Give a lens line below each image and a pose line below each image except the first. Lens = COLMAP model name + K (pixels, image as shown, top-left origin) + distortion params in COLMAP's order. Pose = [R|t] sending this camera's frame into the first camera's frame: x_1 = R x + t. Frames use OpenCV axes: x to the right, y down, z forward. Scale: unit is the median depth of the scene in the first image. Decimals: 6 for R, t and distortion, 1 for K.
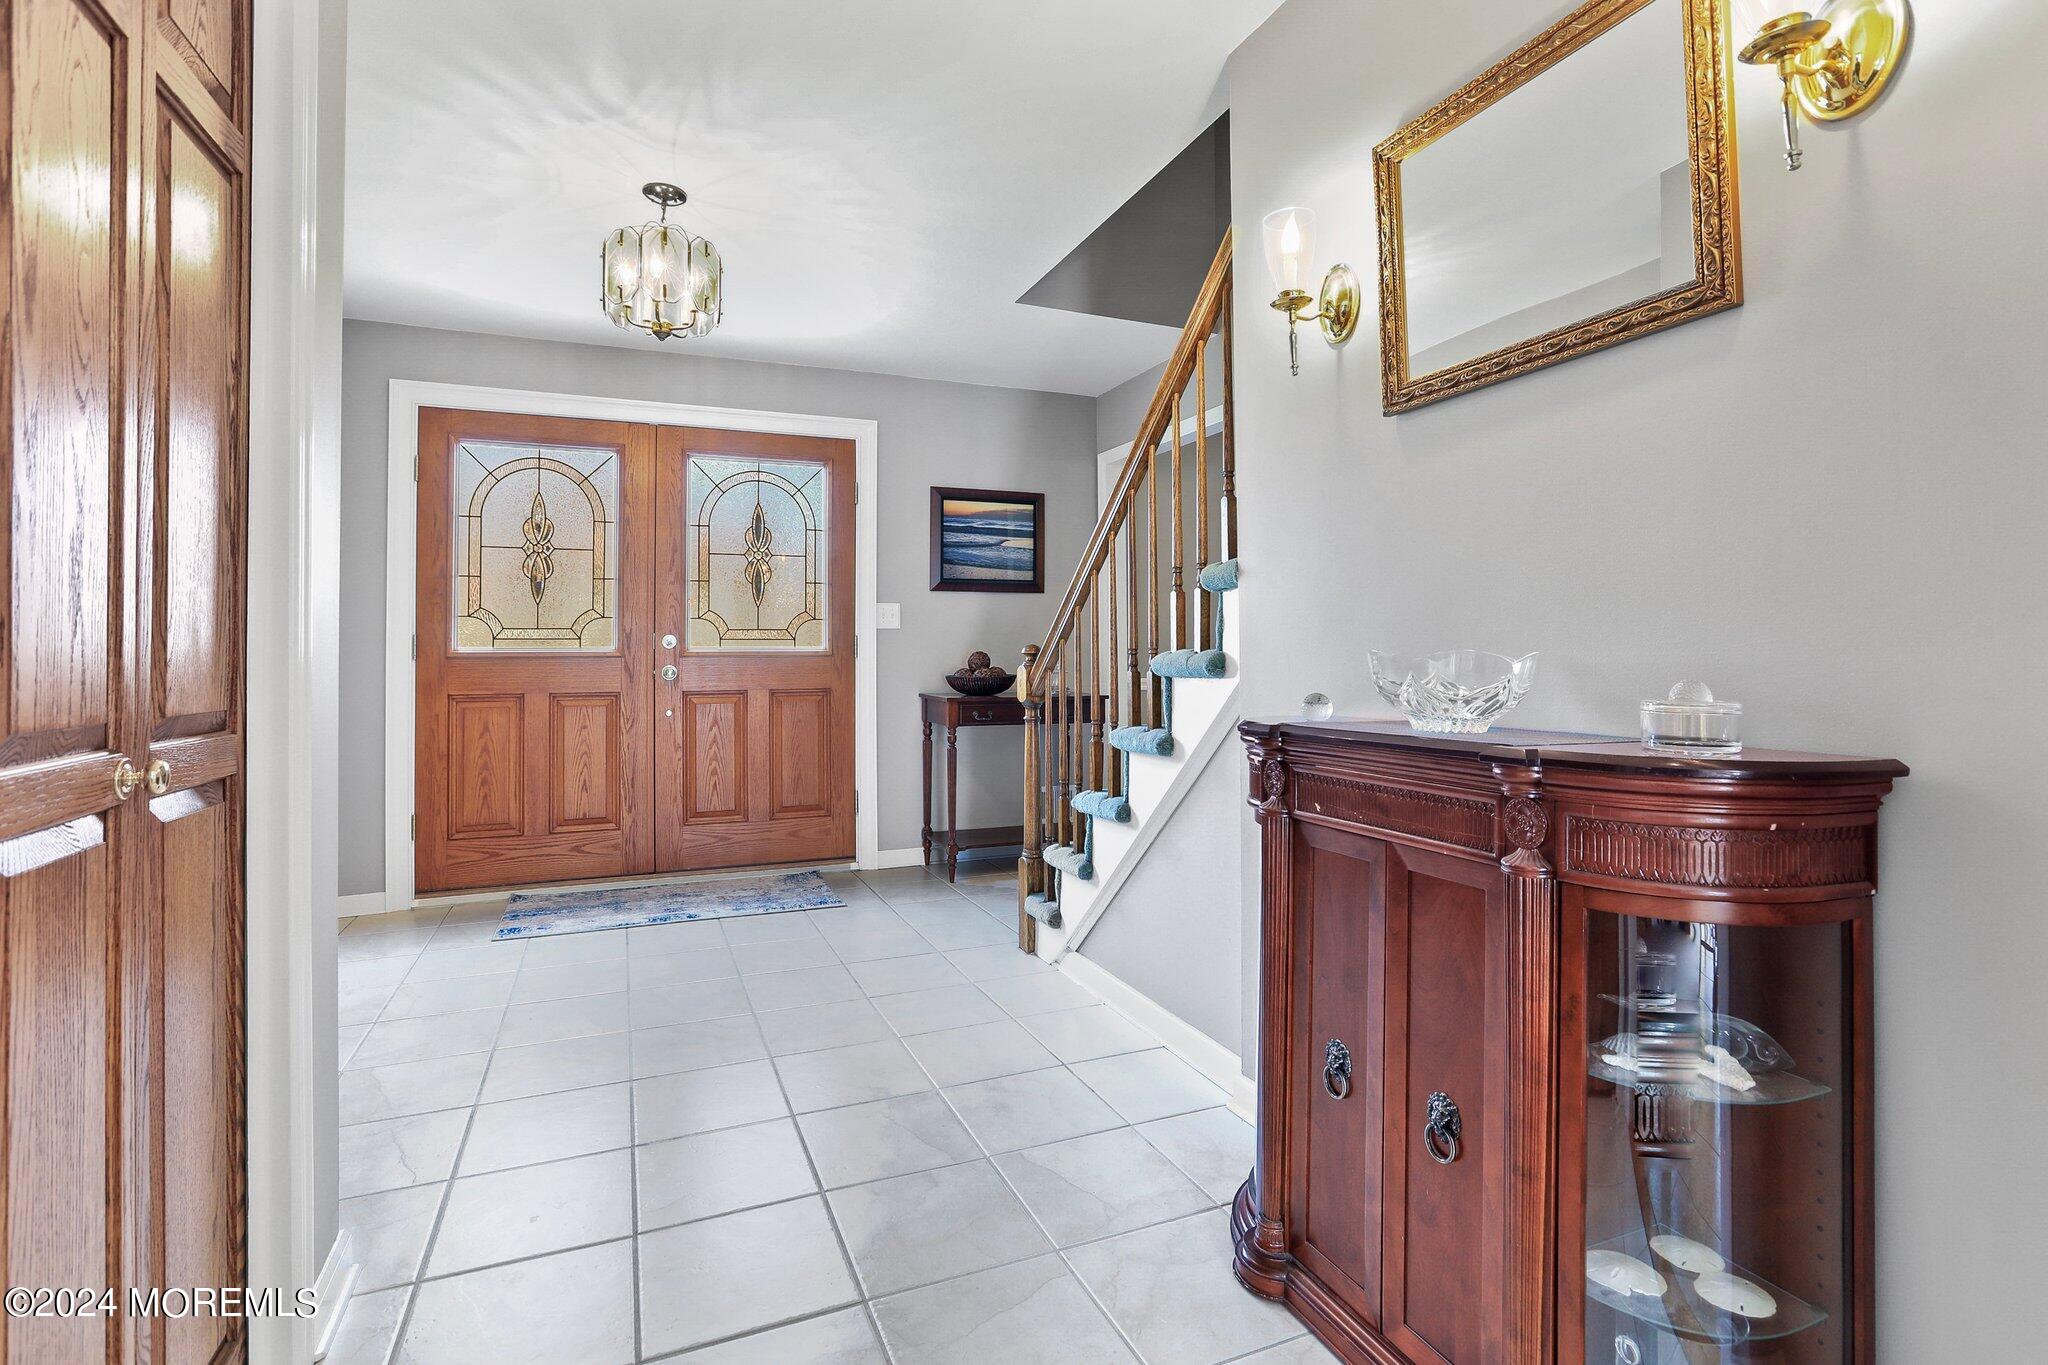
lens RADIAL K [[939.6, 0, 1011.2], [0, 939.6, 661.8], [0, 0, 1]] dist [-0.023840, 0.001684]
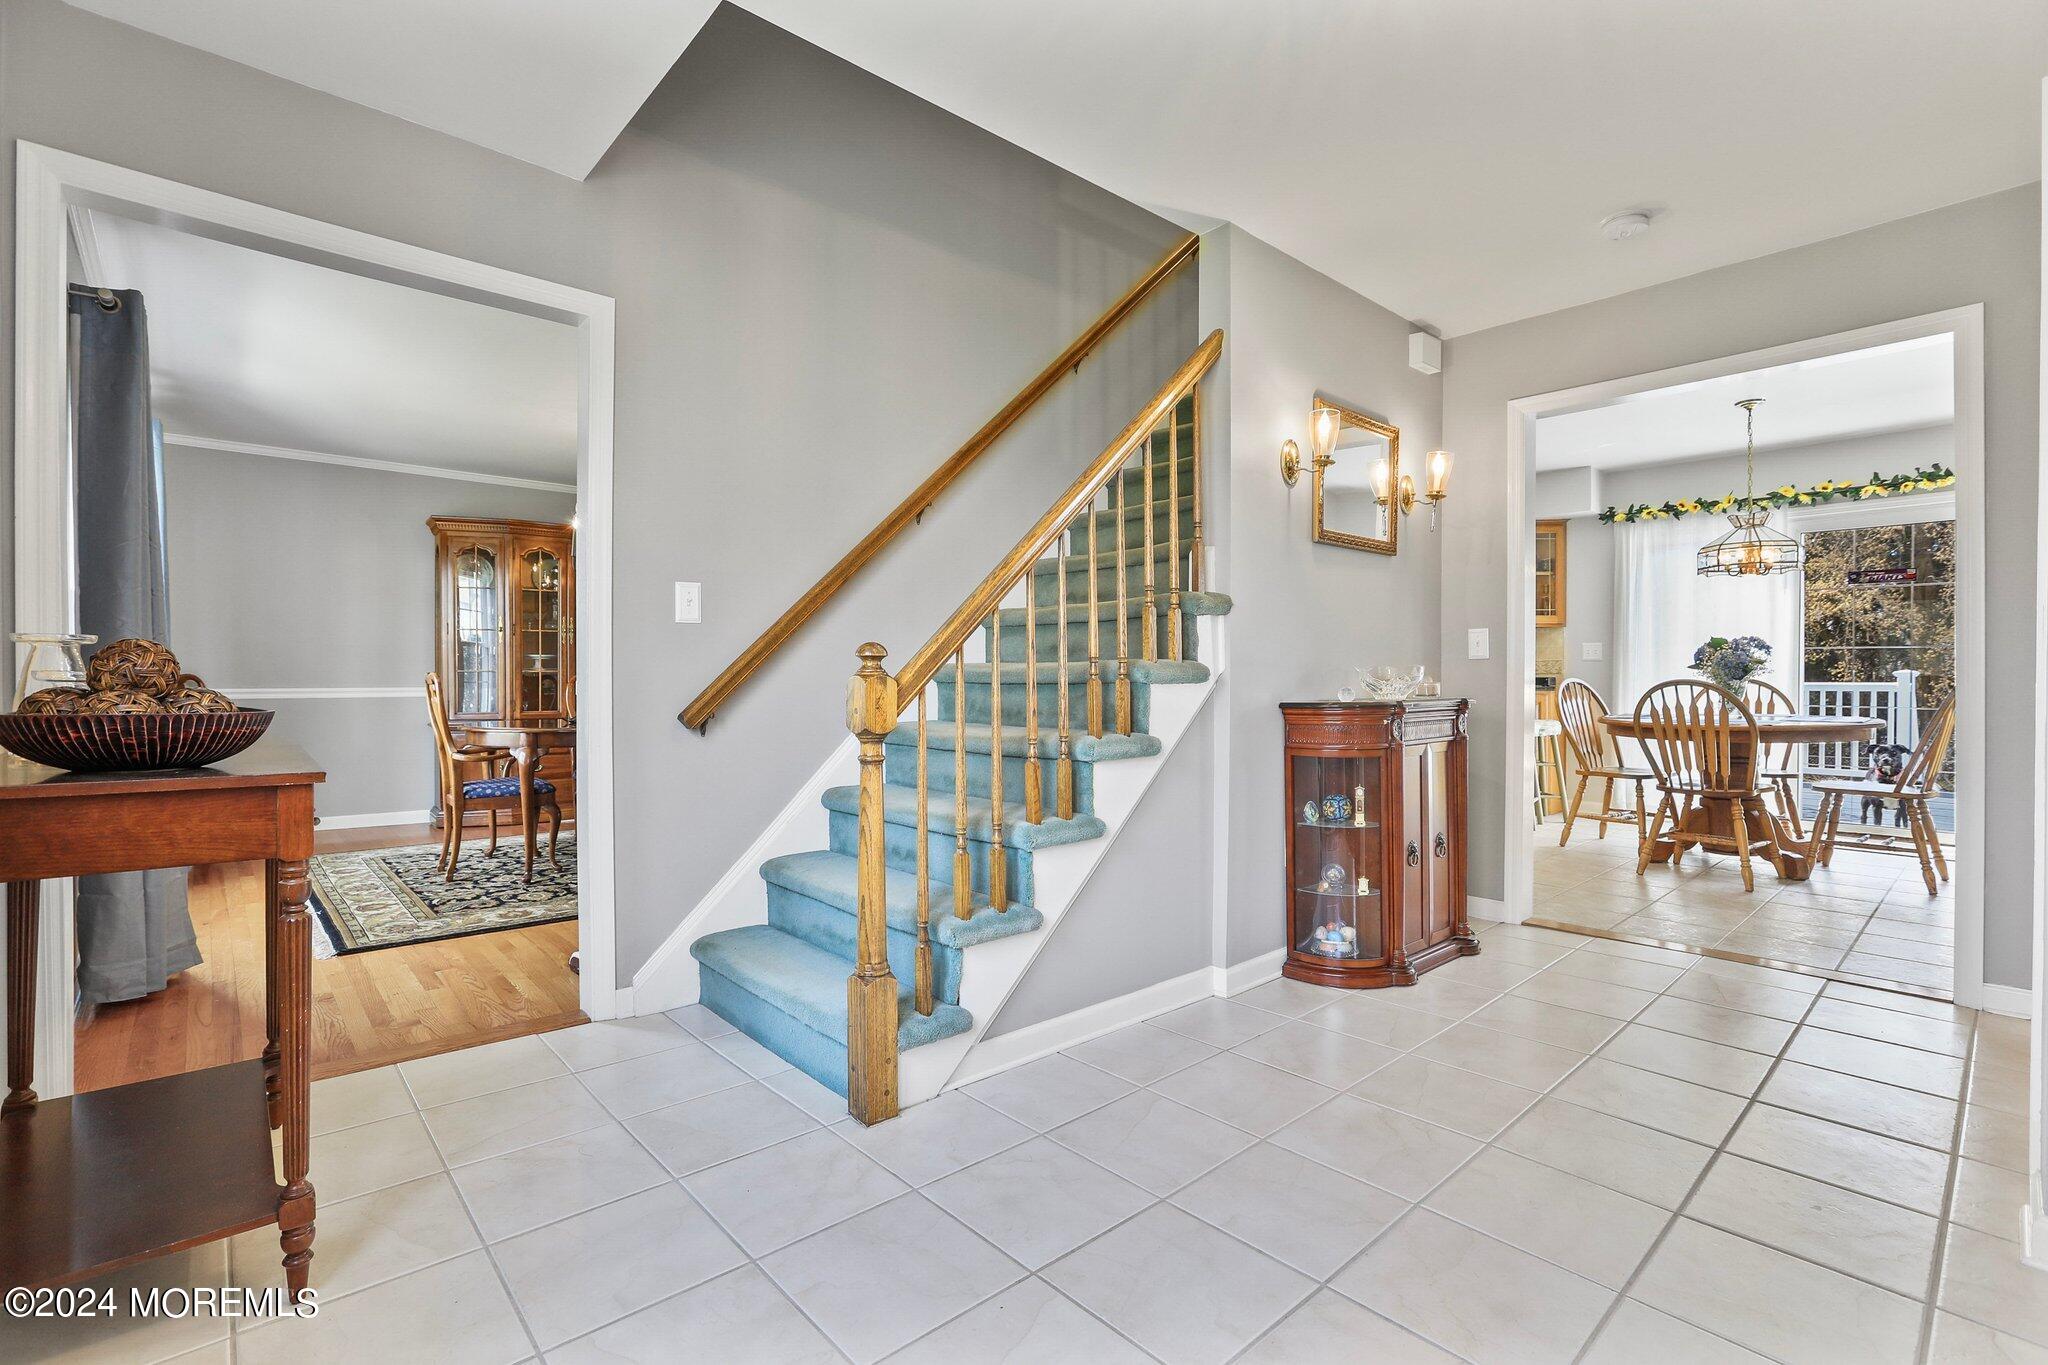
lens RADIAL K [[939.6, 0, 1017.0], [0, 939.6, 677.8], [0, 0, 1]] dist [-0.023840, 0.001684]
pose [[-0.326679, 0.000607, 0.945135, -0.281671], [-0.000721, 0.999999, -0.000892, 0.003554], [-0.945135, -0.000973, -0.326679, 0.519469]]
